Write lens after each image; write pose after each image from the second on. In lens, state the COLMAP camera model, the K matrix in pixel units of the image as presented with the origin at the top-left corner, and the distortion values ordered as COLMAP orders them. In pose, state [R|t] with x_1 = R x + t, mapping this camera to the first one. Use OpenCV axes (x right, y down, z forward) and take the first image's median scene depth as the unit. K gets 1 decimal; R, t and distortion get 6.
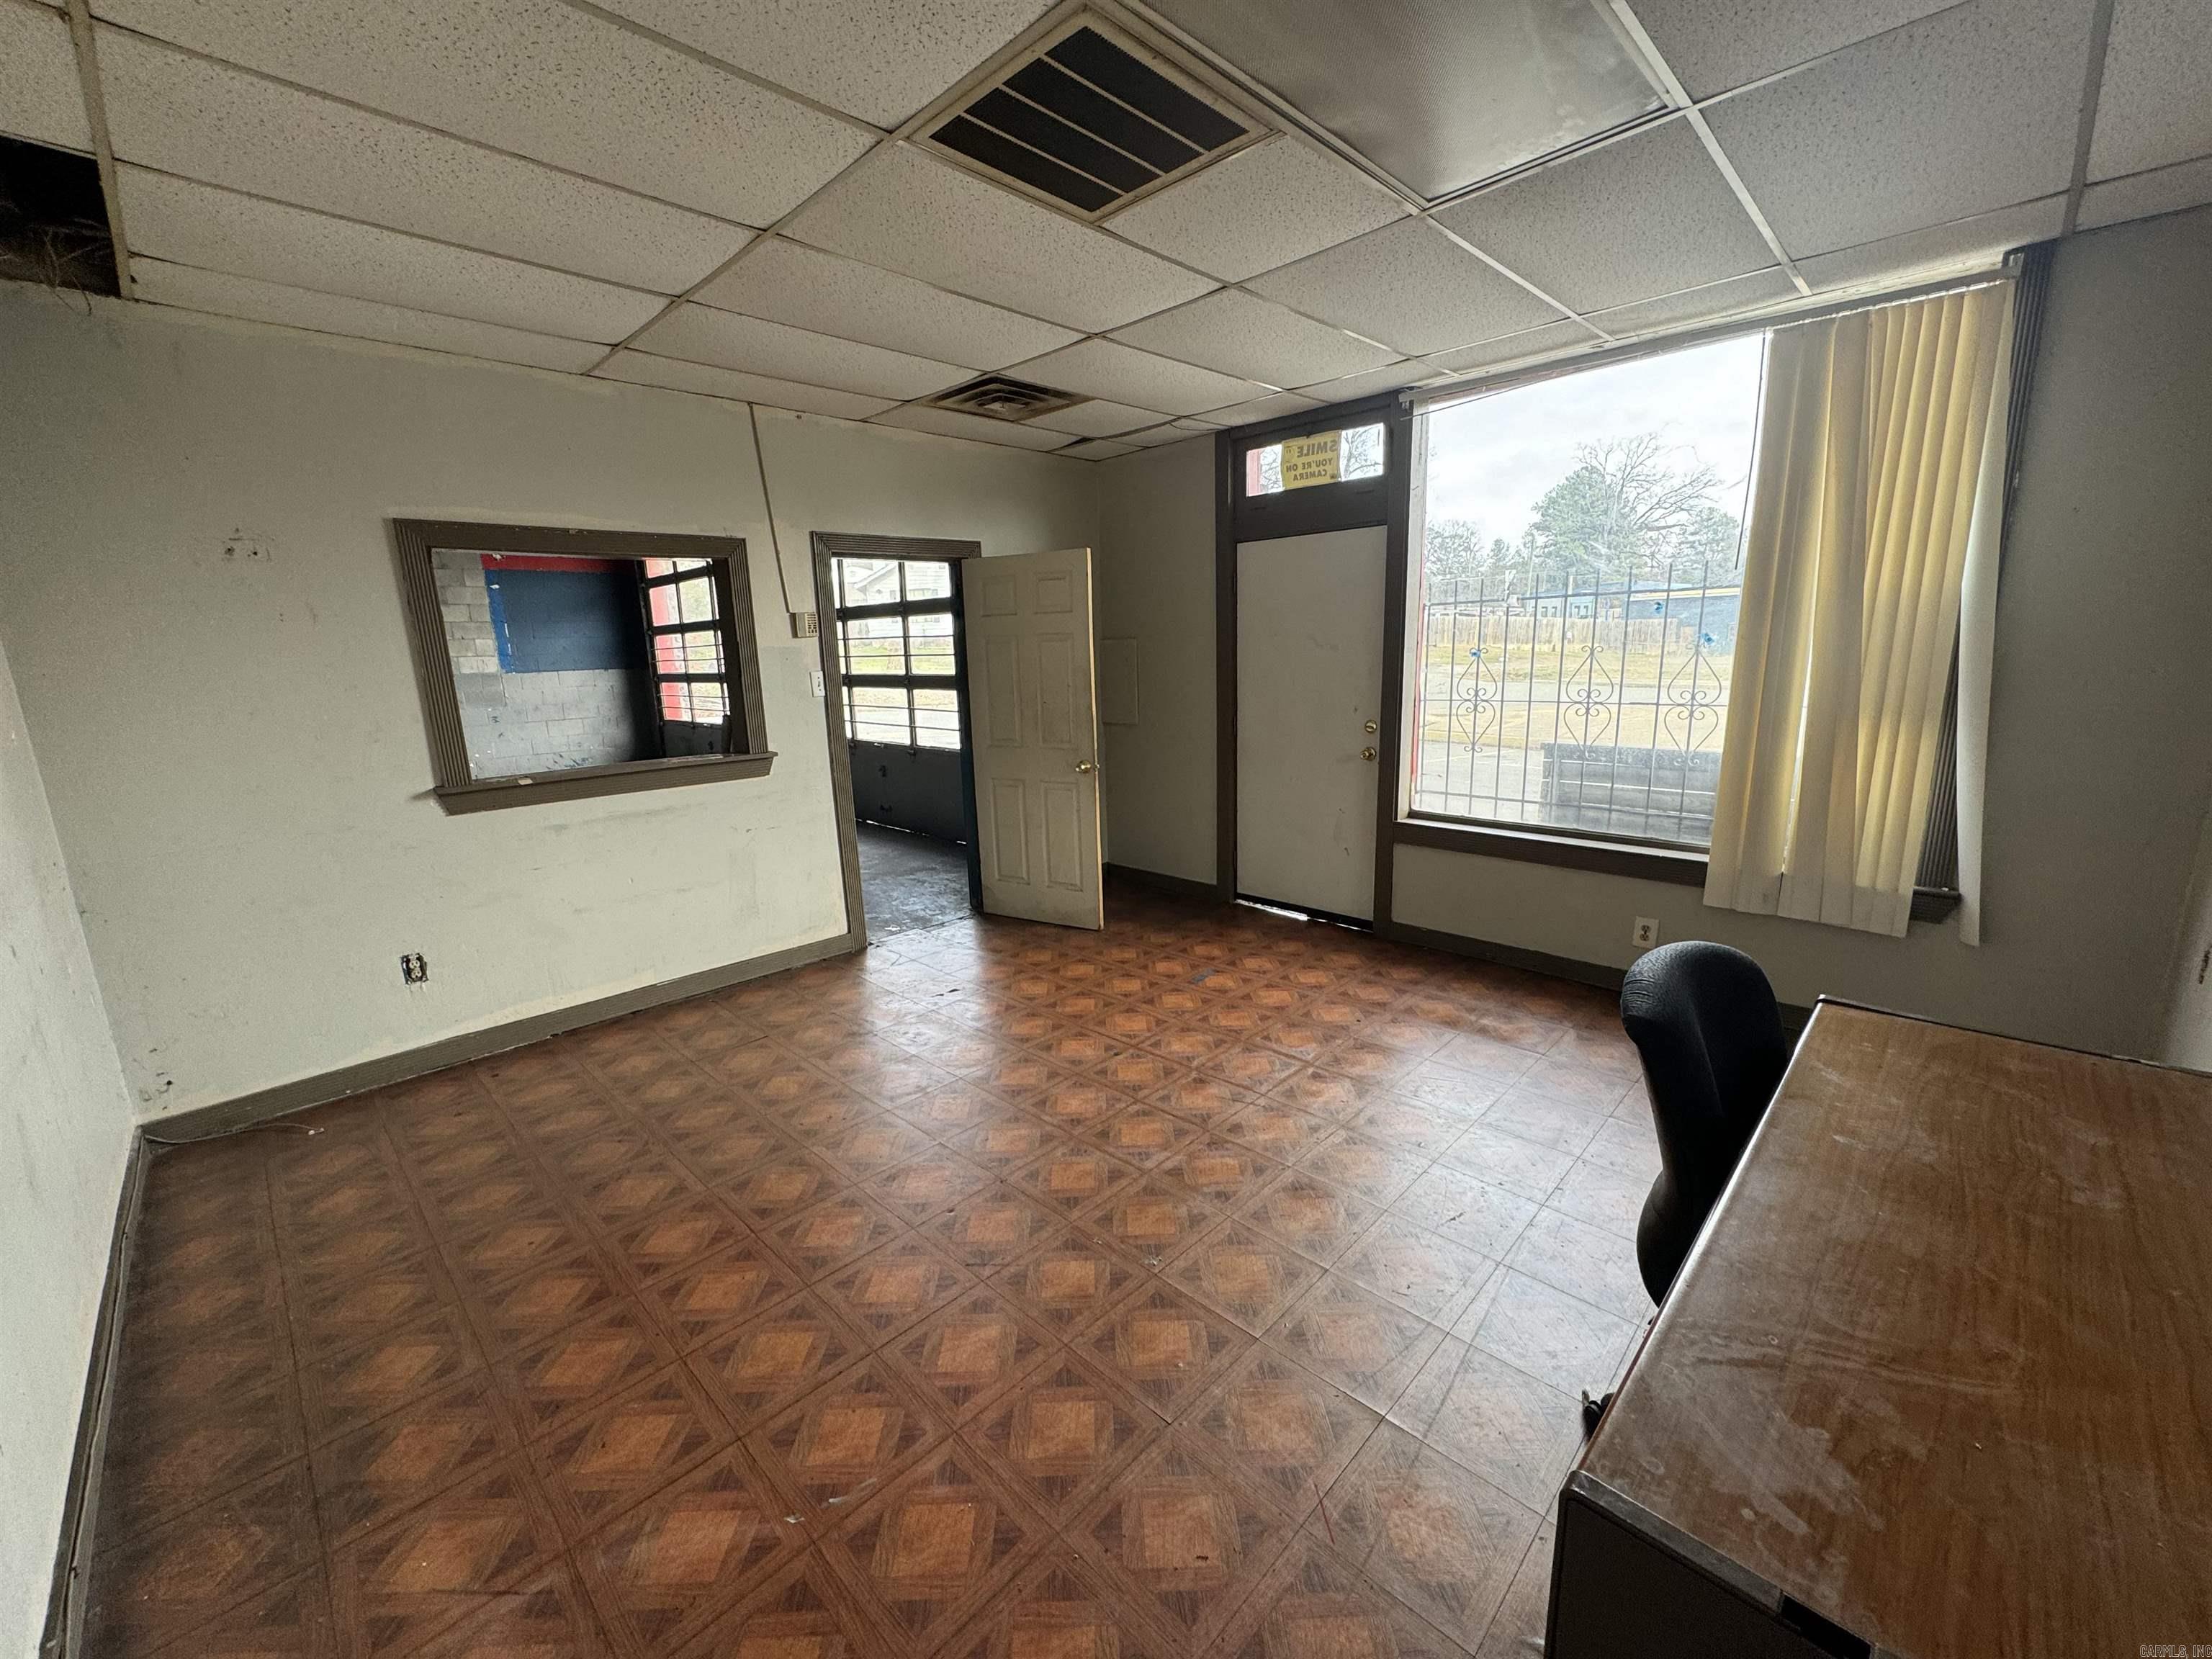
lens RADIAL K [[882.9, 0, 1106.7], [0, 882.9, 825.0], [0, 0, 1]] dist [-0.000769, -0.000101]
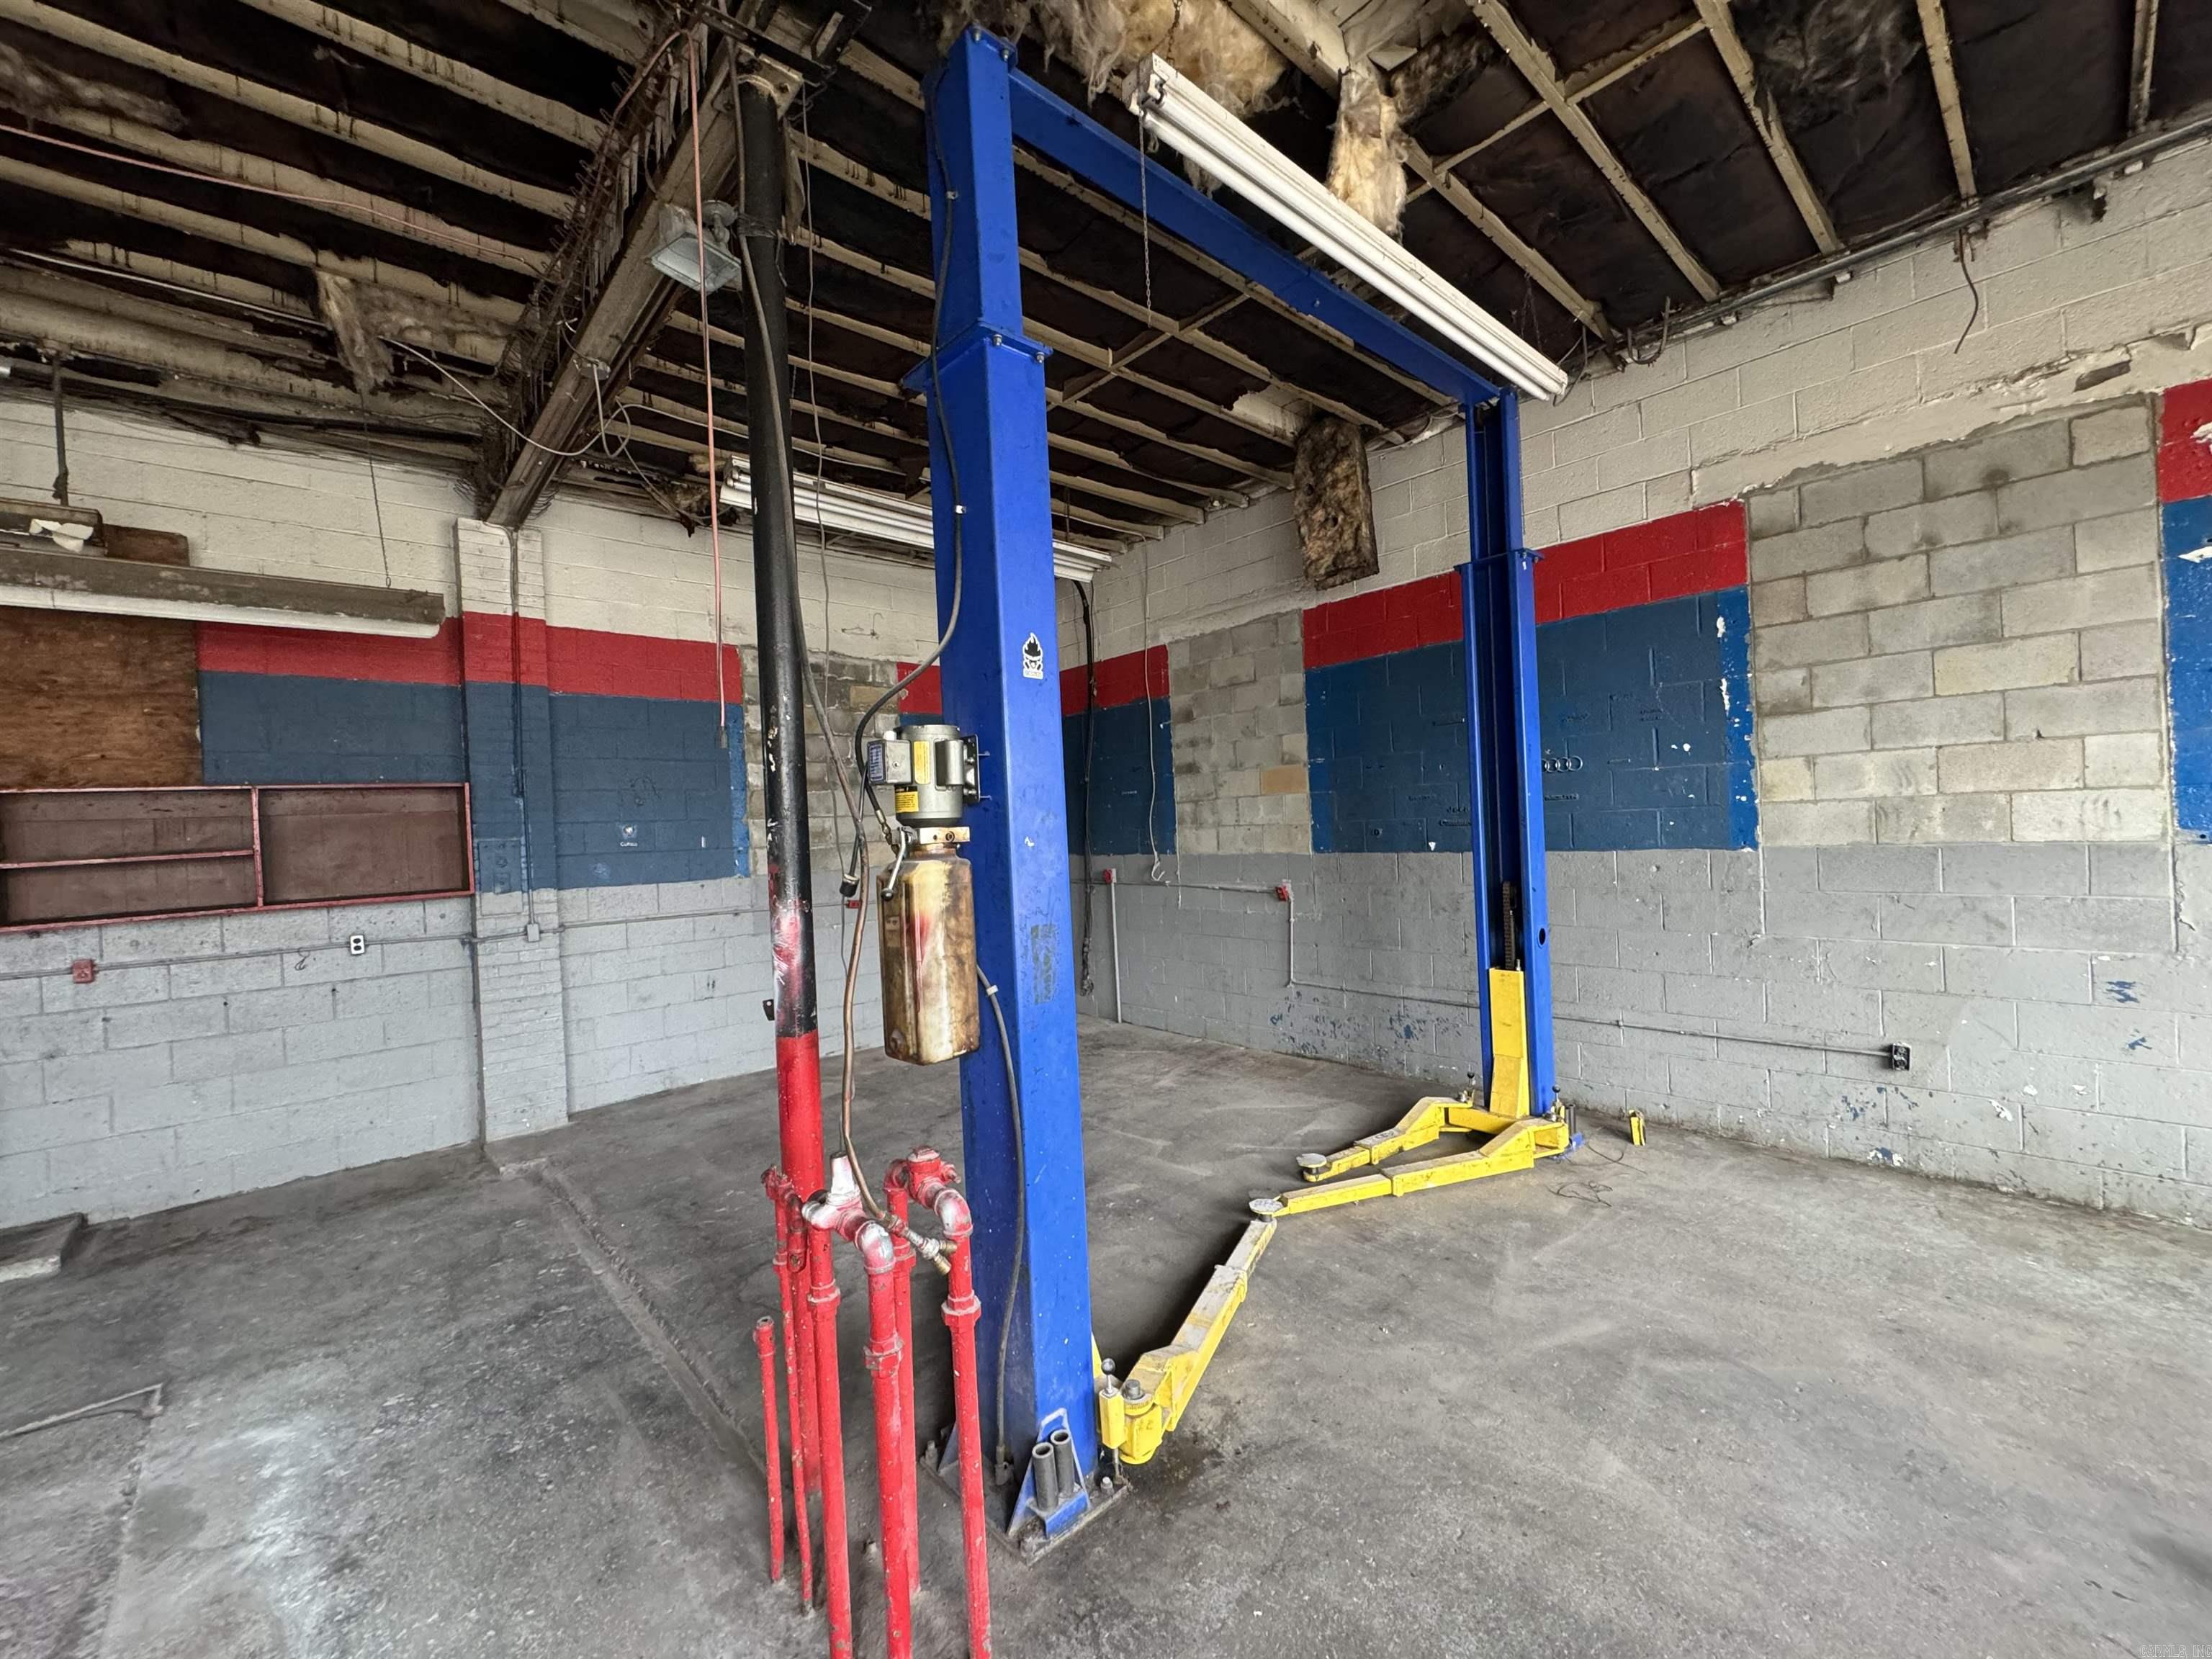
lens RADIAL K [[882.9, 0, 1102.5], [0, 882.9, 827.3], [0, 0, 1]] dist [-0.000769, -0.000101]
pose [[-0.050356, 0.036010, -0.998082, -0.381931], [-0.157259, 0.986598, 0.043529, -0.136263], [0.986273, 0.159149, -0.044018, 0.670427]]
